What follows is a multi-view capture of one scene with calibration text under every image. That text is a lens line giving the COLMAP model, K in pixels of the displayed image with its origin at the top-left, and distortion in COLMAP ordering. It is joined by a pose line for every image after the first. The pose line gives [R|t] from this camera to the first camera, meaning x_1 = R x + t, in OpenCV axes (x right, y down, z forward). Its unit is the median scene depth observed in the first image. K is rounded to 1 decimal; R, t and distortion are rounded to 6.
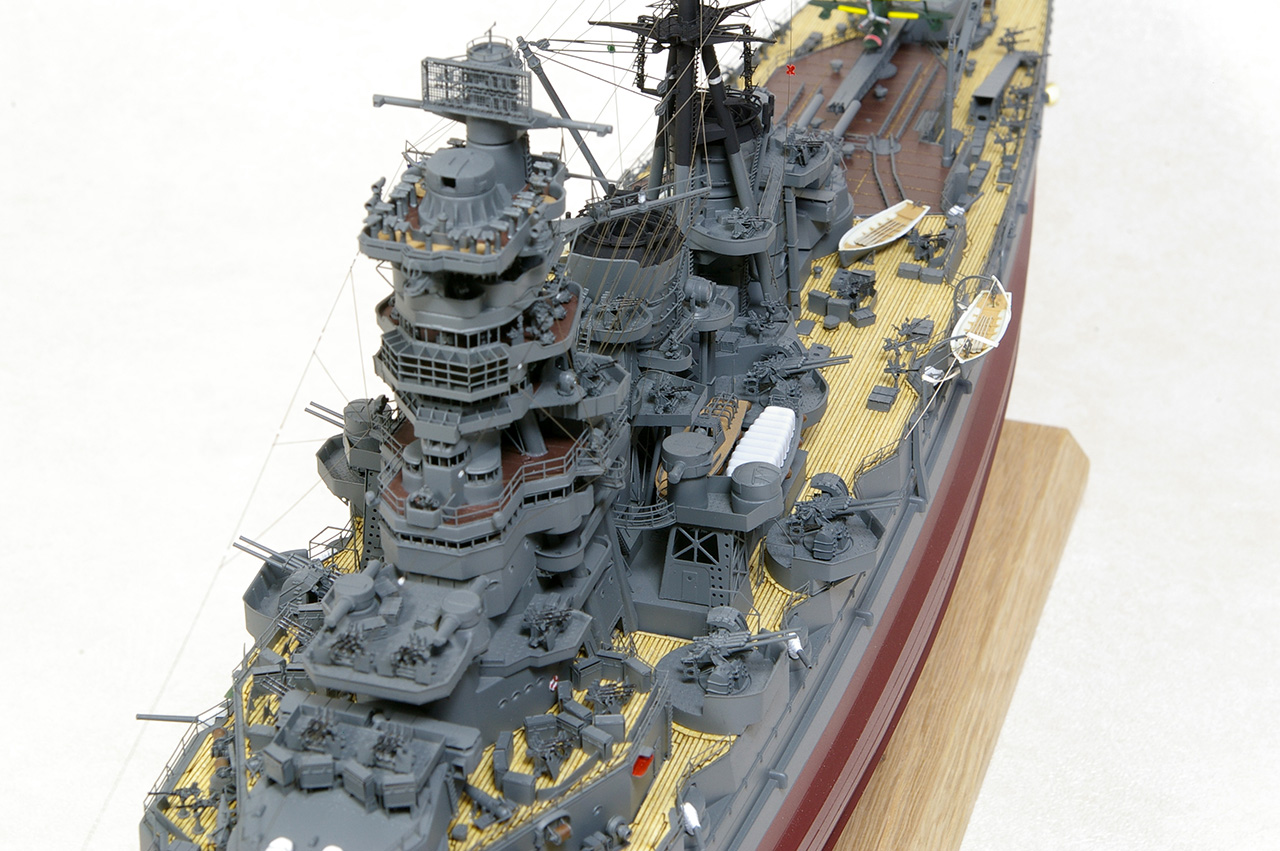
lens RADIAL K [[2866.8, 0, 637.9], [0, 2866.8, 442.9], [0, 0, 1]] dist [0.129540, 0.201994]
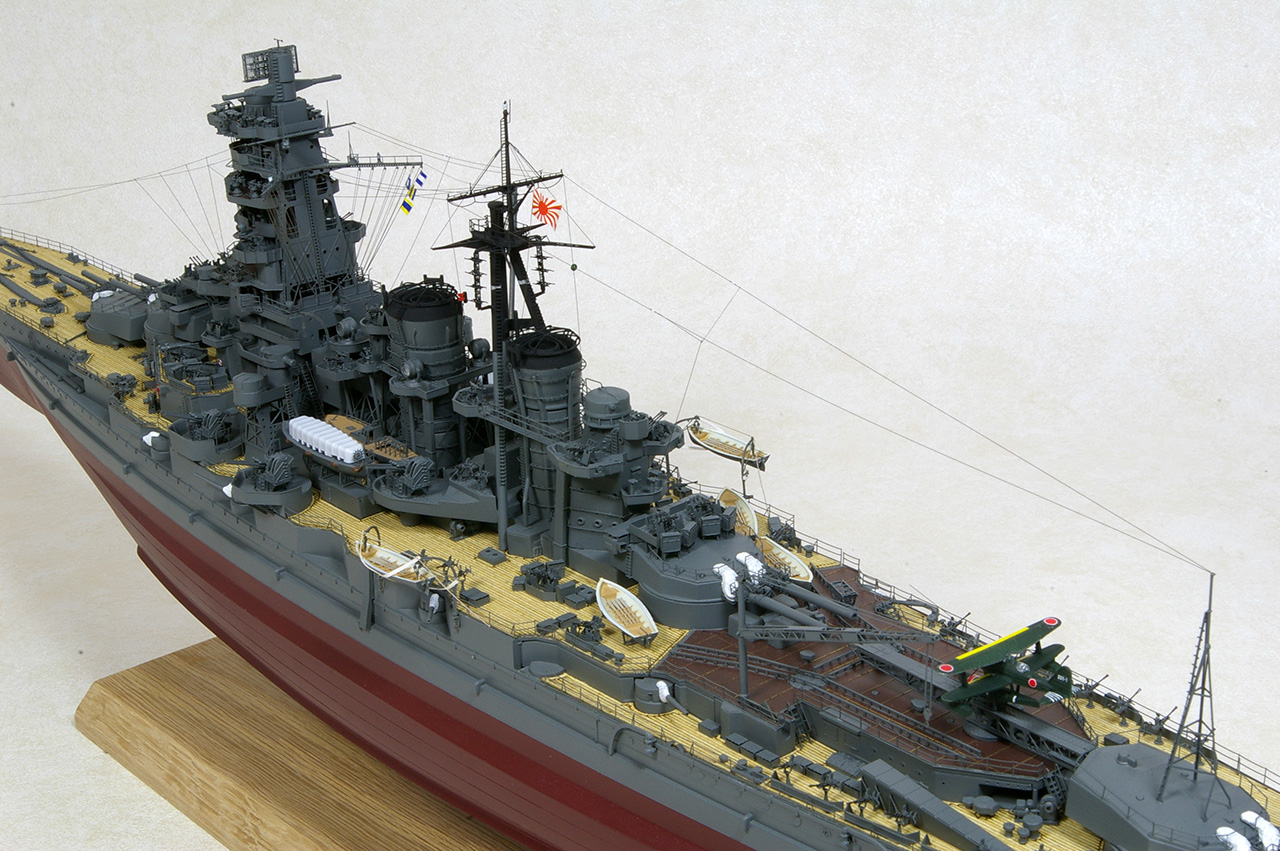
lens RADIAL K [[2195.8, 0, 640.4], [0, 2195.8, 428.1], [0, 0, 1]] dist [0.036193, 0.108089]
pose [[-0.542499, 0.322416, -0.775721, 0.905963], [-0.382746, 0.727135, 0.569895, -0.772851], [0.747797, 0.606071, -0.271067, 1.523083]]
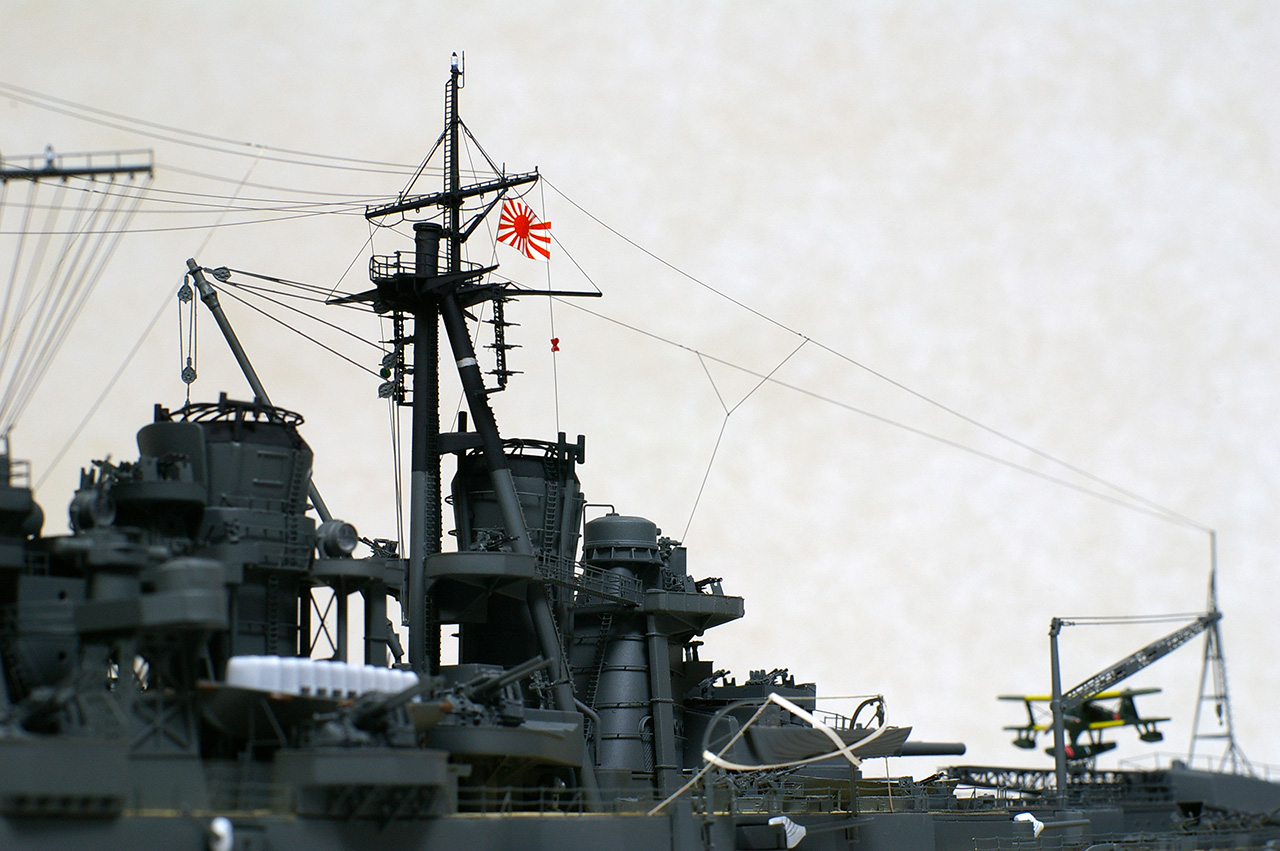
lens RADIAL K [[3187.6, 0, 638.4], [0, 3187.6, 426.0], [0, 0, 1]] dist [-0.165686, -0.147534]
pose [[0.914055, -0.064792, -0.400381, 0.456086], [-0.190087, 0.803594, -0.564006, 0.400919], [0.358287, 0.591640, 0.722213, 0.451709]]
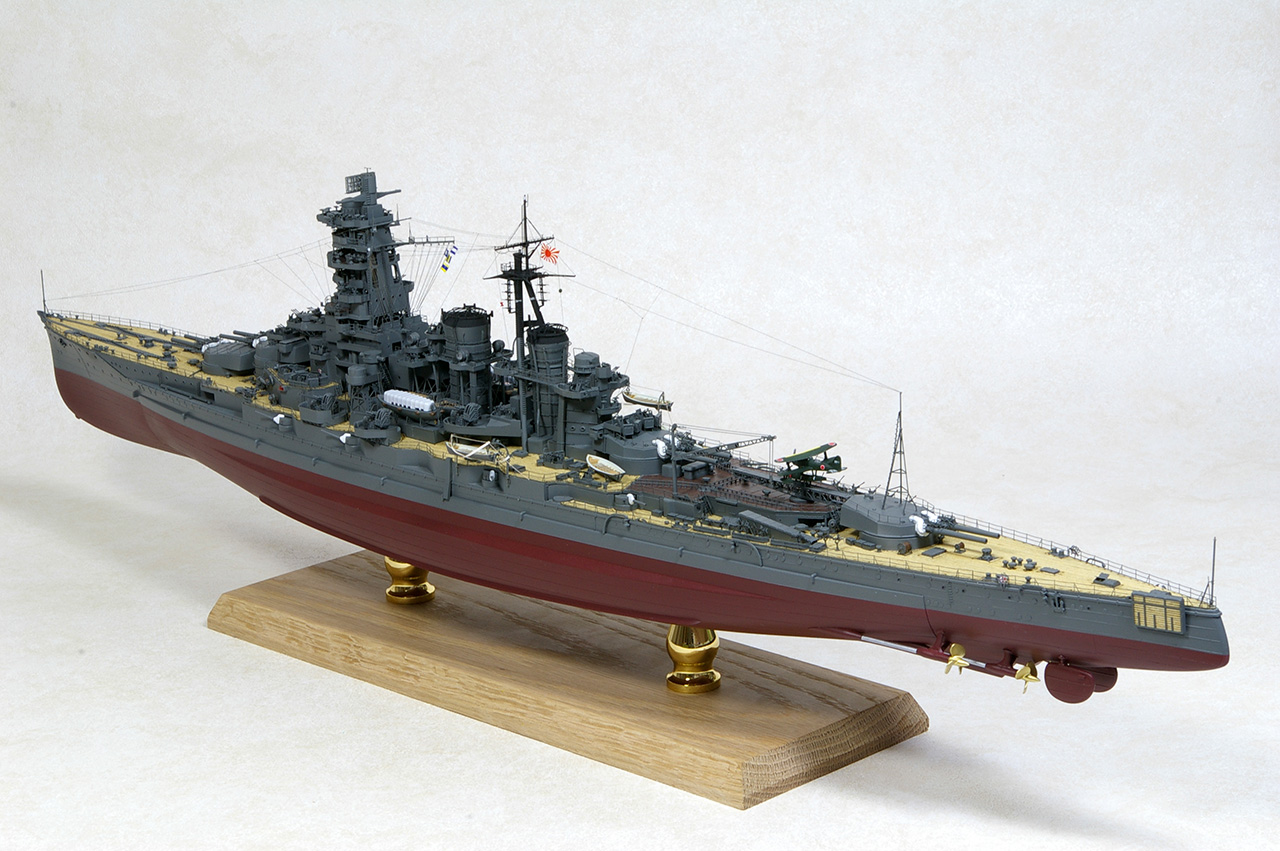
lens RADIAL K [[2893.4, 0, 642.7], [0, 2893.4, 426.0], [0, 0, 1]] dist [0.131677, -0.404519]
pose [[-0.458995, 0.244913, -0.854015, 2.279264], [-0.409431, 0.794784, 0.447978, -1.289353], [0.788473, 0.555280, -0.264527, 1.967777]]
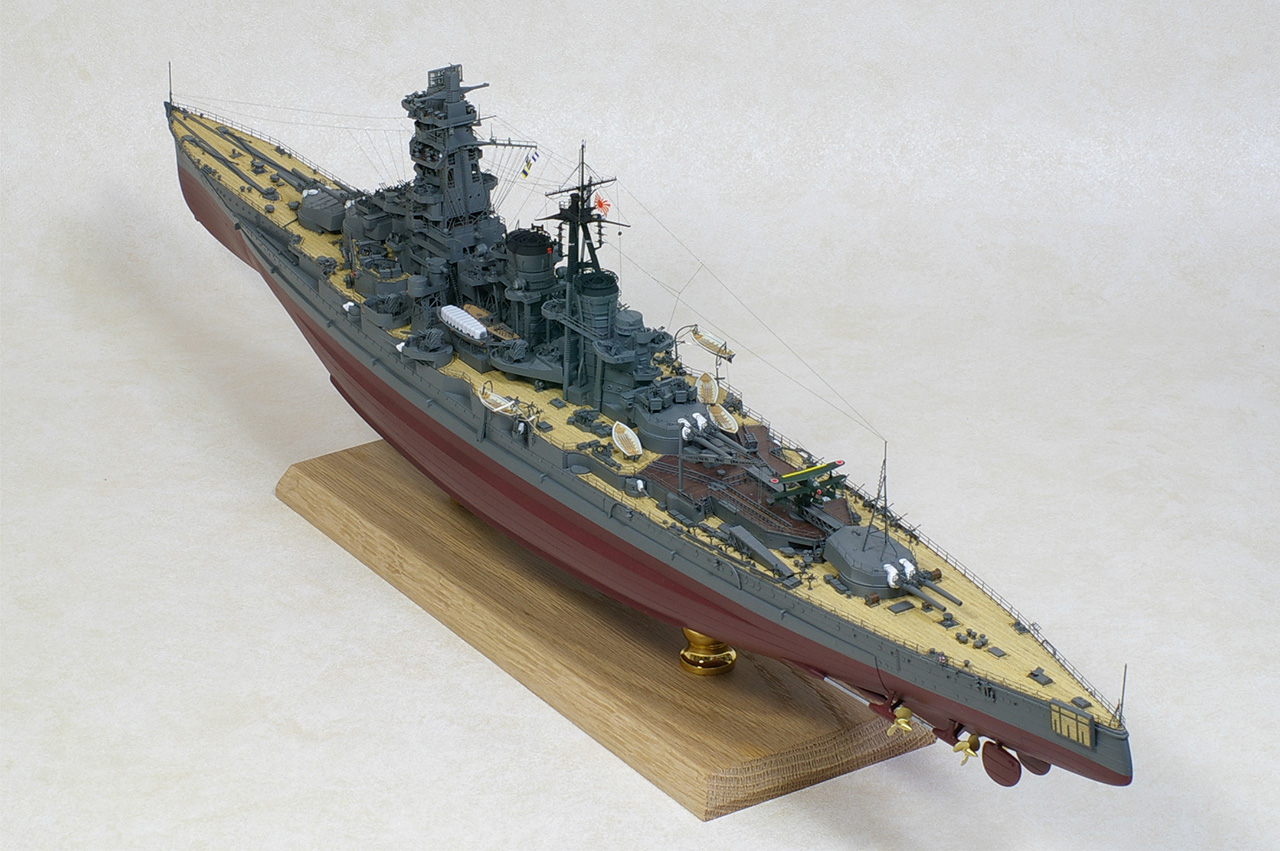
lens RADIAL K [[4033.1, 0, 639.6], [0, 4033.1, 244.7], [0, 0, 1]] dist [-0.154292, -0.604135]
pose [[-0.629127, 0.298529, -0.717690, 2.538945], [-0.383678, 0.683726, 0.620733, -2.366426], [0.676011, 0.665882, -0.315612, 2.270362]]
